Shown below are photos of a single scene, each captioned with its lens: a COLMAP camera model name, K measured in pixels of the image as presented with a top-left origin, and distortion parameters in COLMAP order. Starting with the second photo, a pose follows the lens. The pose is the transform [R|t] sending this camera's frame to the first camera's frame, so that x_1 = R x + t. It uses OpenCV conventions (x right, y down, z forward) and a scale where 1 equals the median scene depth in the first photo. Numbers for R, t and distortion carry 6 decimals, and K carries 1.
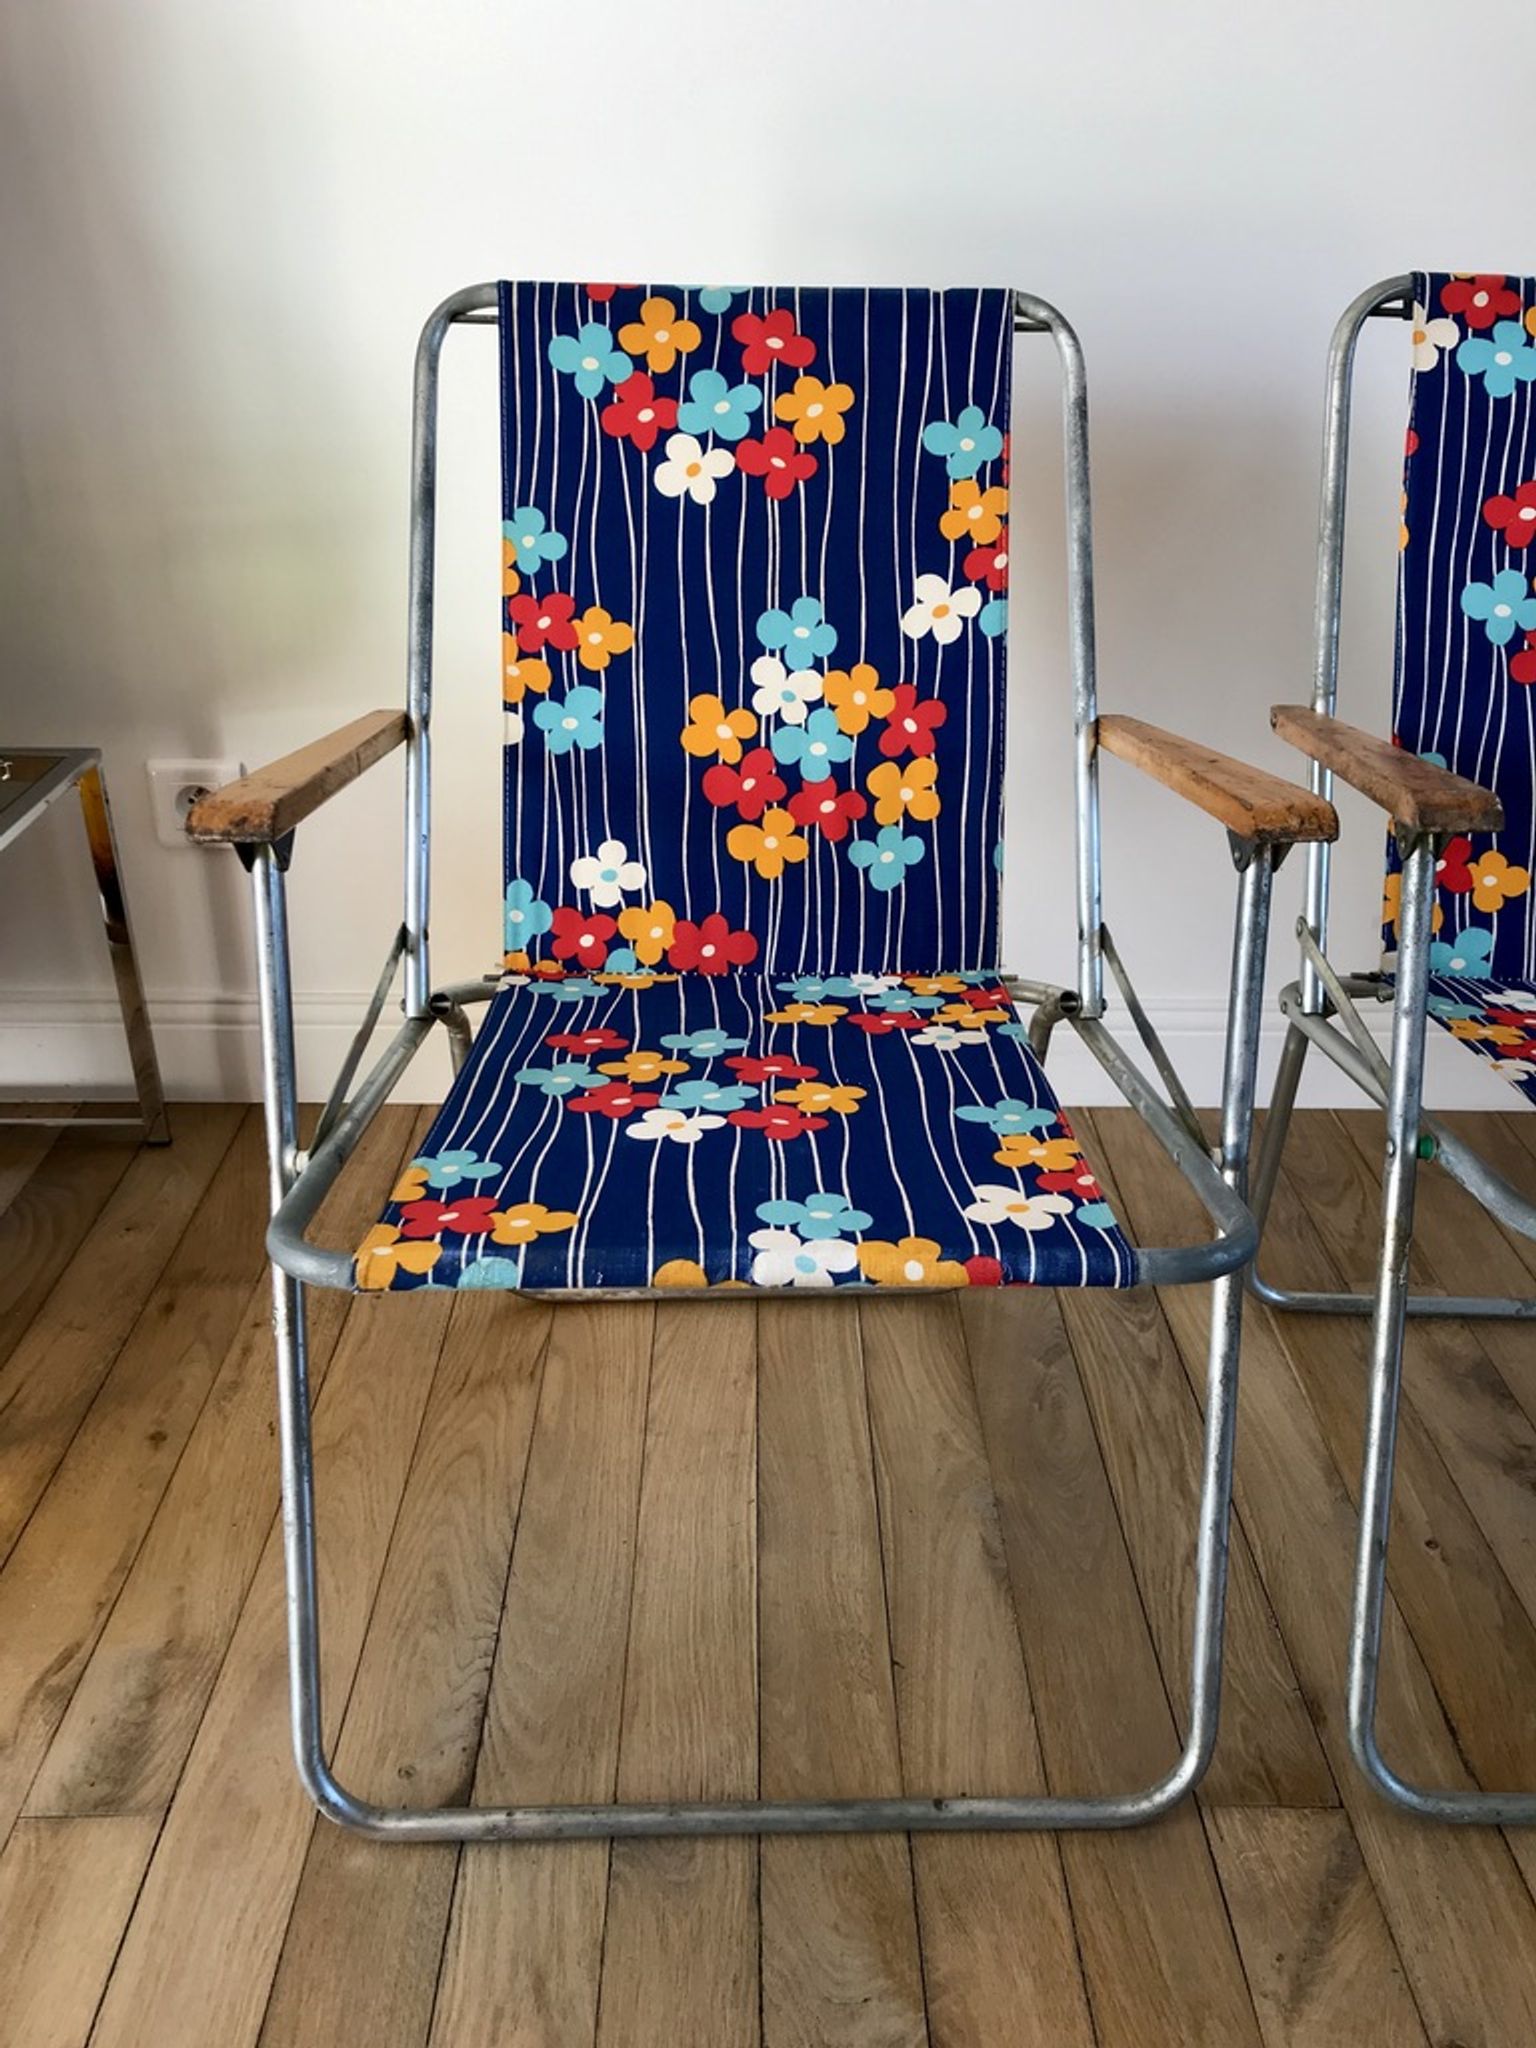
lens RADIAL K [[1641.5, 0, 775.8], [0, 1641.5, 1009.7], [0, 0, 1]] dist [0.057631, -0.066894]
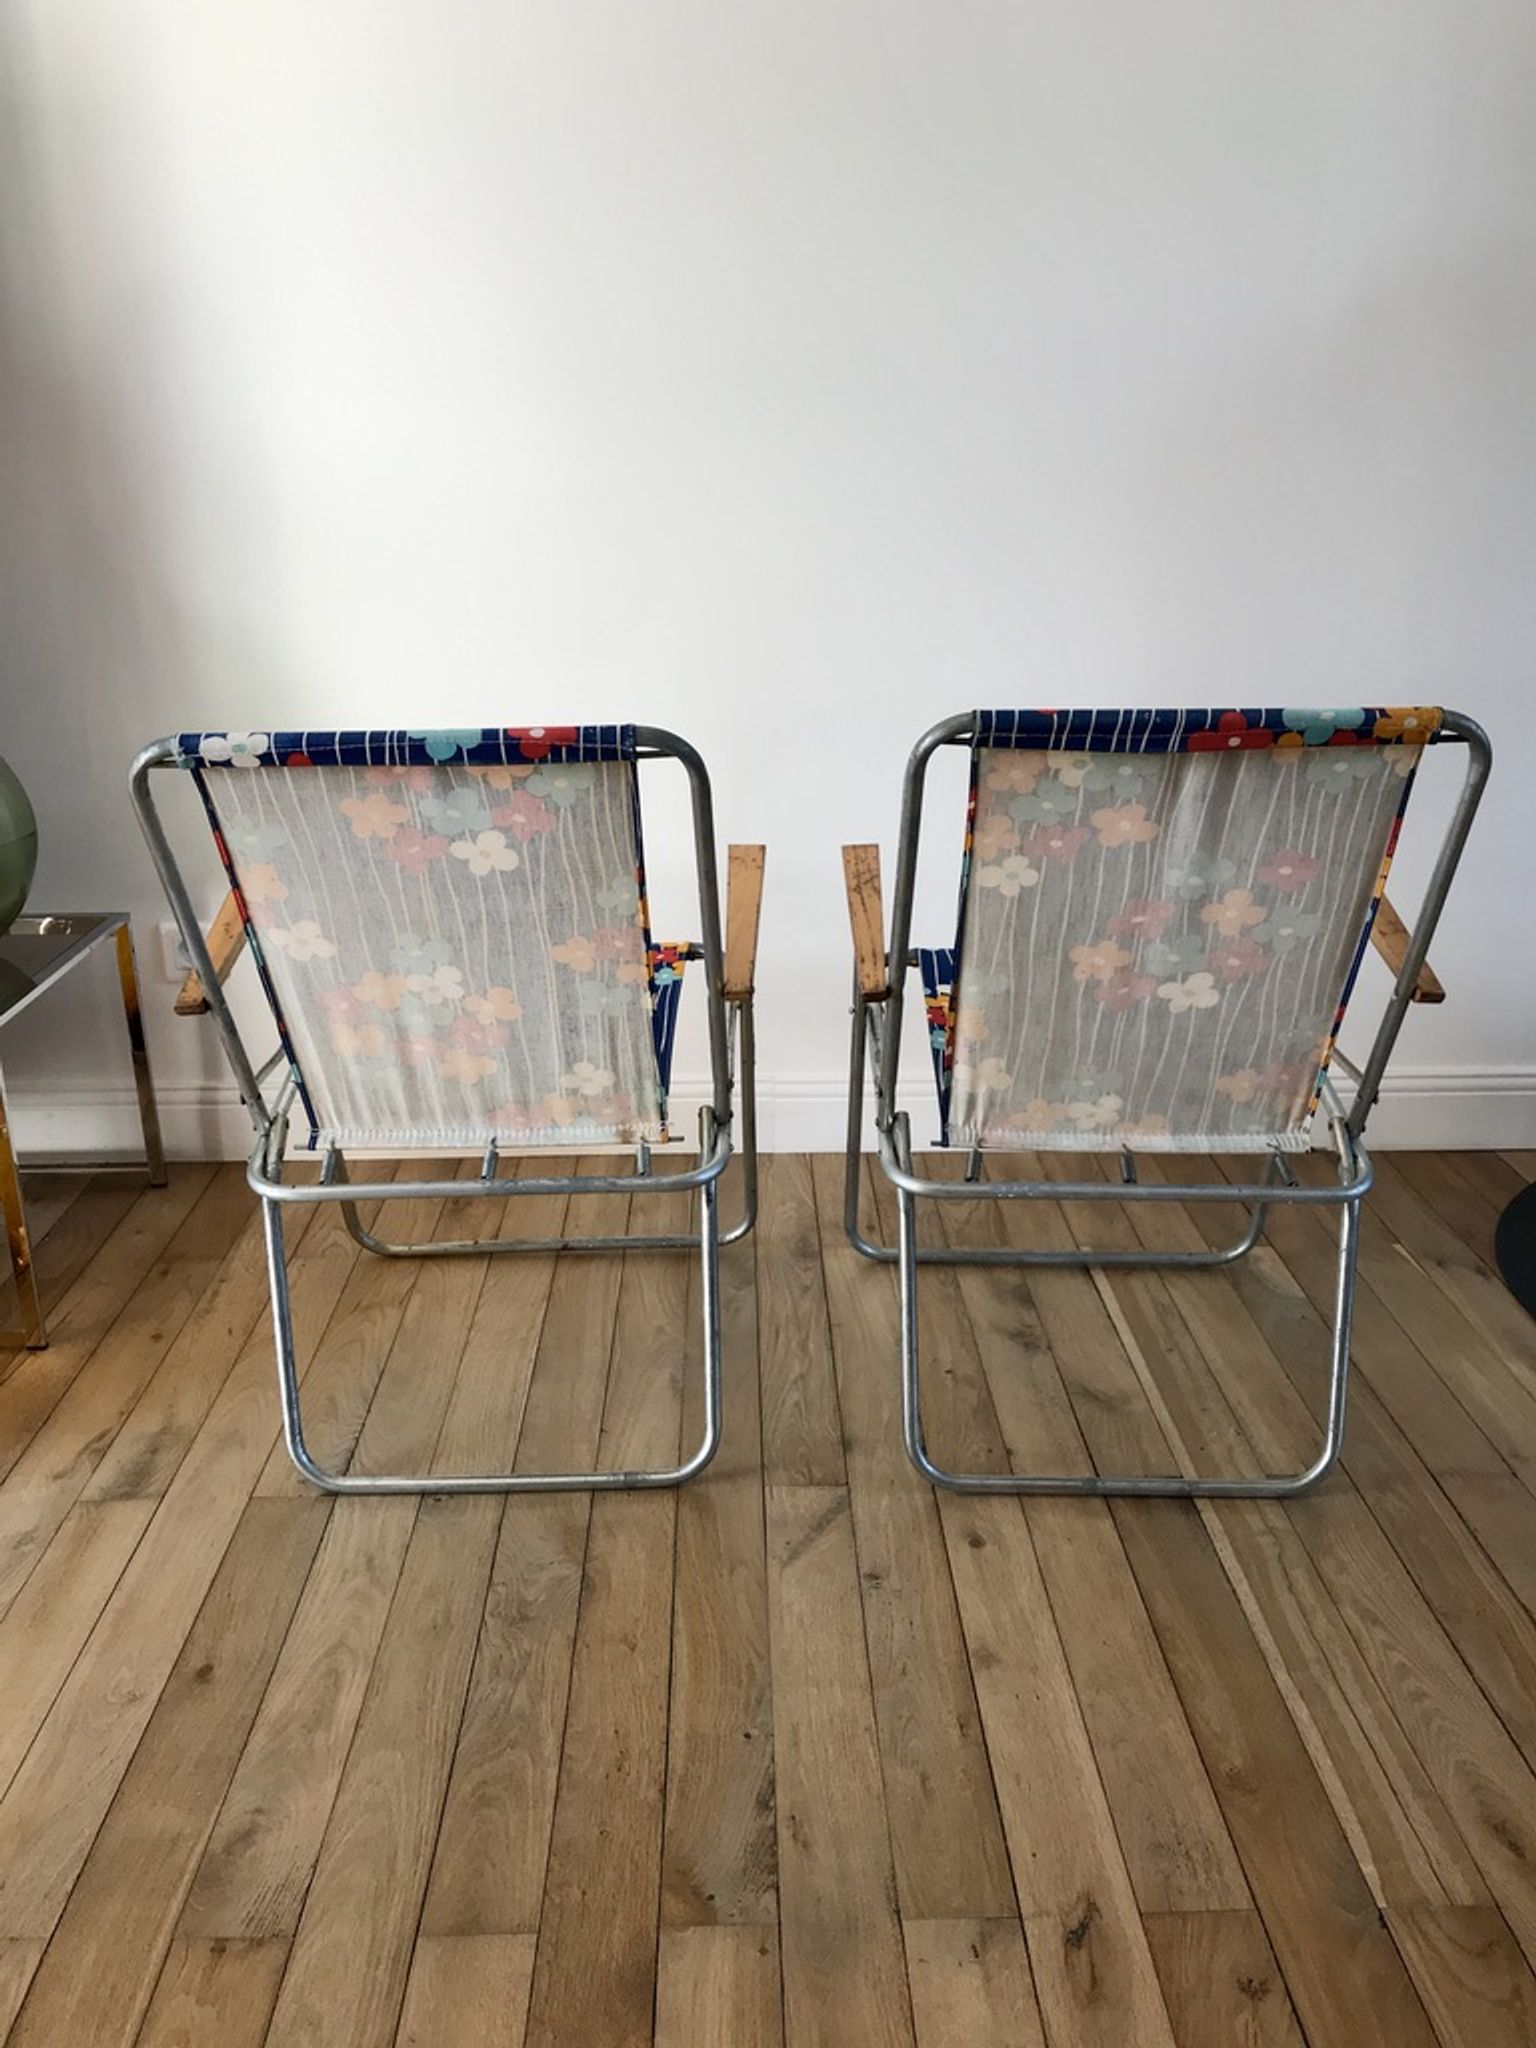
lens RADIAL K [[1641.5, 0, 776.8], [0, 1641.5, 1018.8], [0, 0, 1]] dist [0.057631, -0.066894]
pose [[0.999785, -0.017856, 0.010525, 0.217584], [0.019038, 0.991885, -0.125706, 0.180014], [-0.008196, 0.125879, 0.992012, -0.642134]]
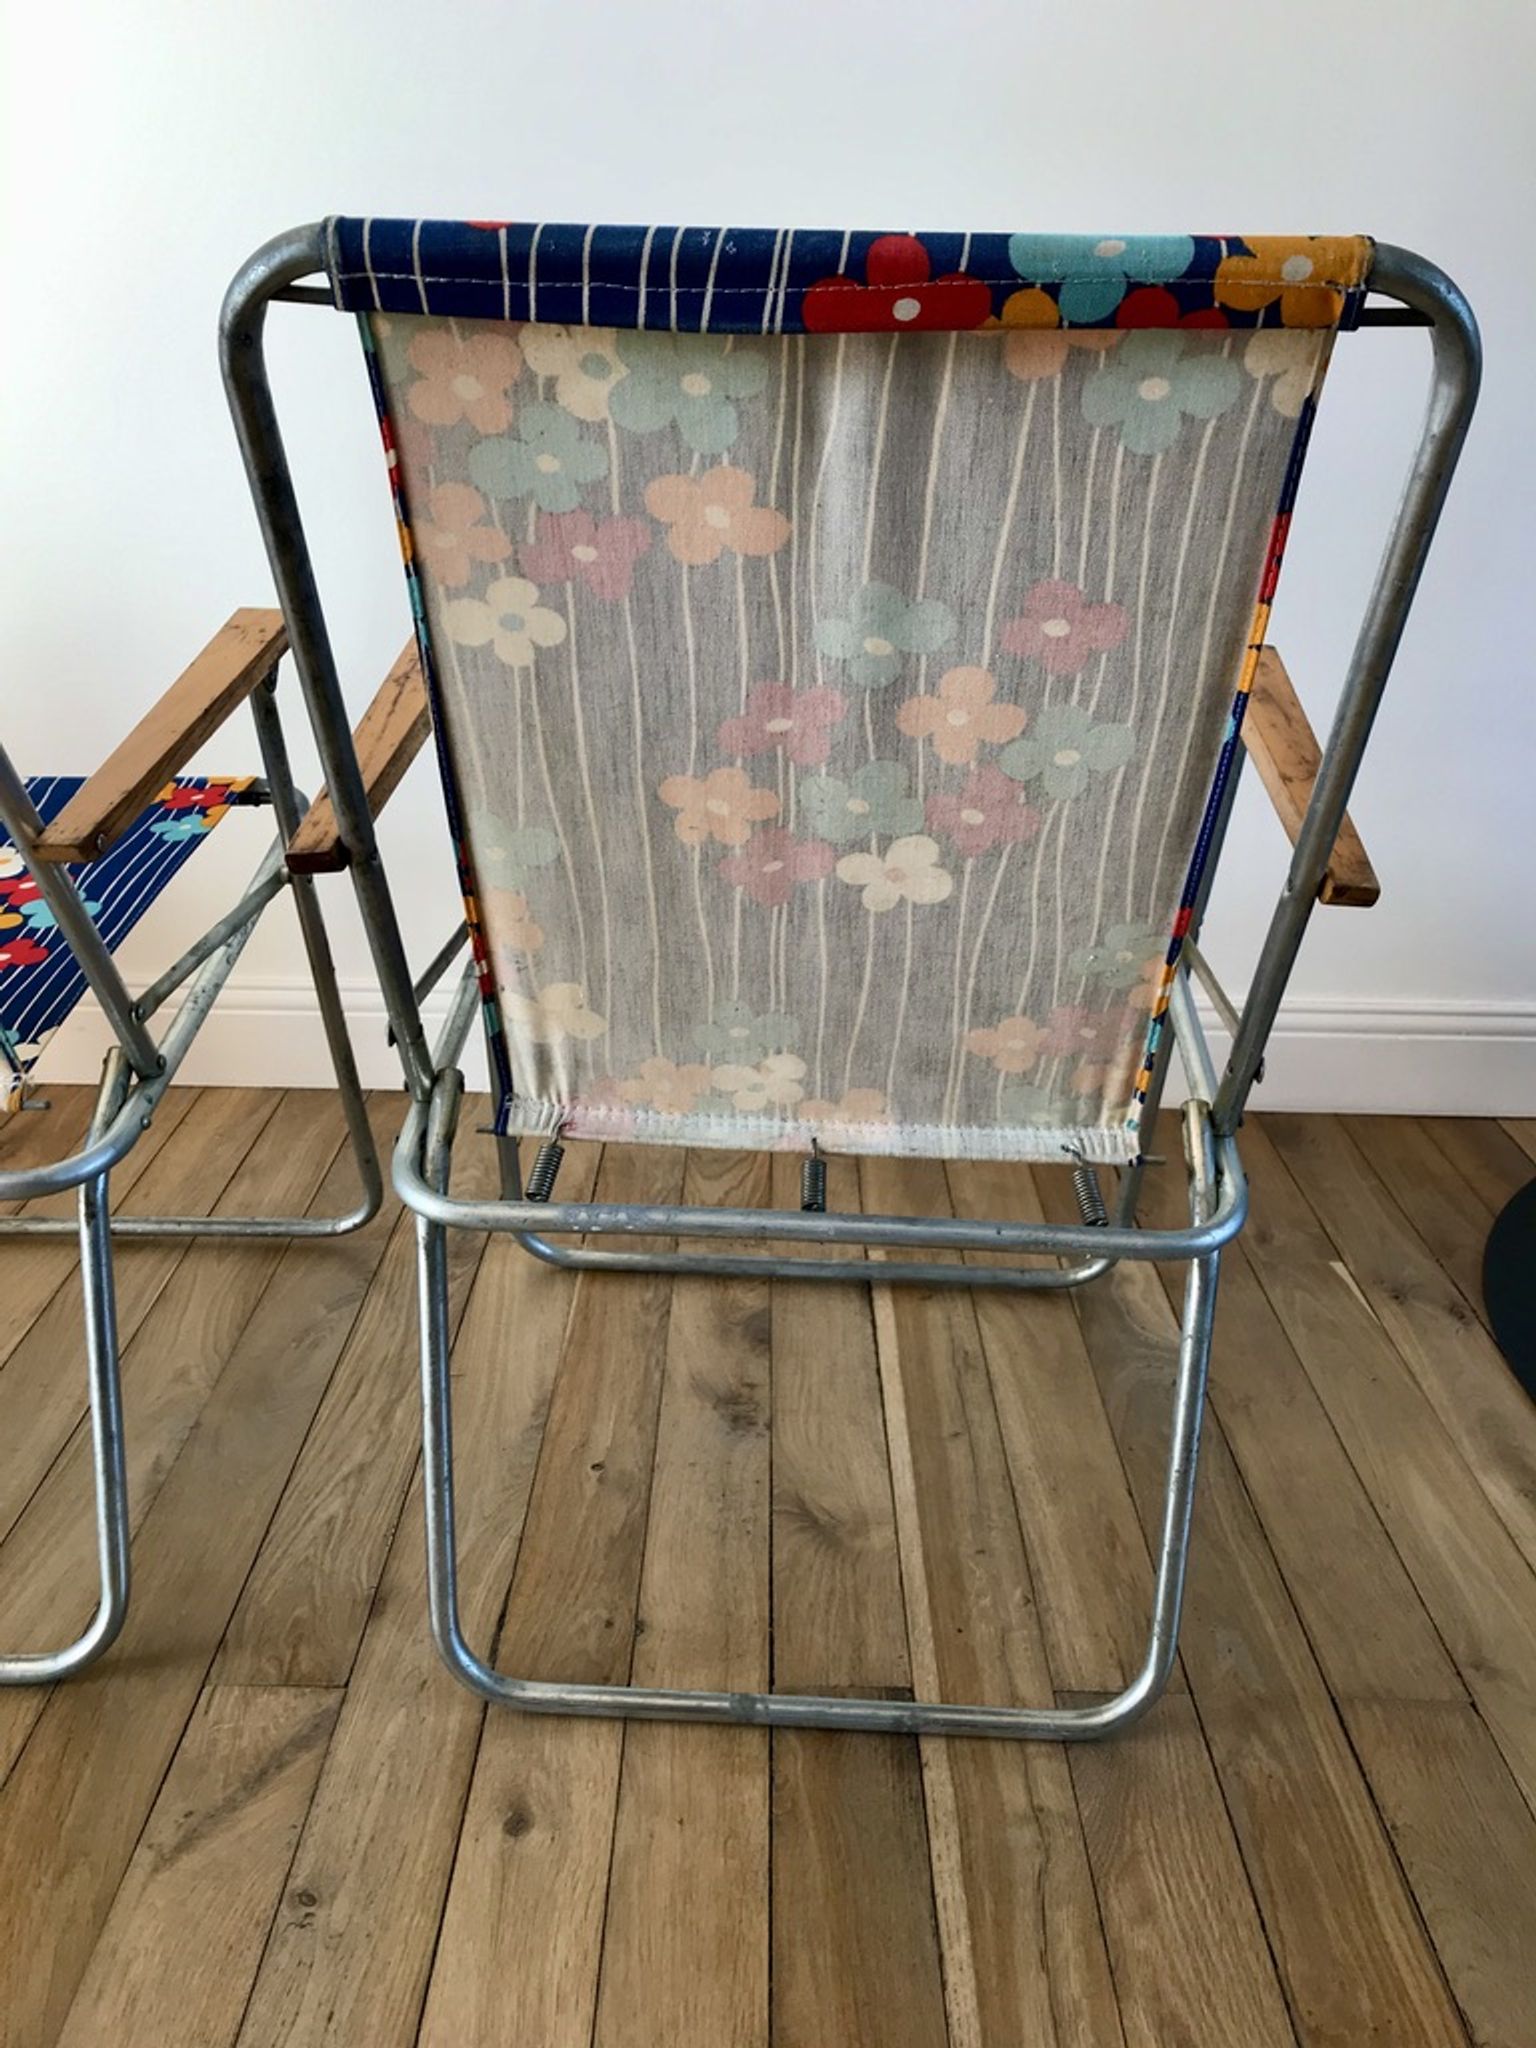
lens RADIAL K [[1641.5, 0, 773.0], [0, 1641.5, 1011.5], [0, 0, 1]] dist [0.057631, -0.066894]
pose [[0.999857, 0.012862, -0.010988, 0.515077], [-0.013533, 0.997902, -0.063307, 0.104443], [0.010150, 0.063446, 0.997934, -0.040054]]
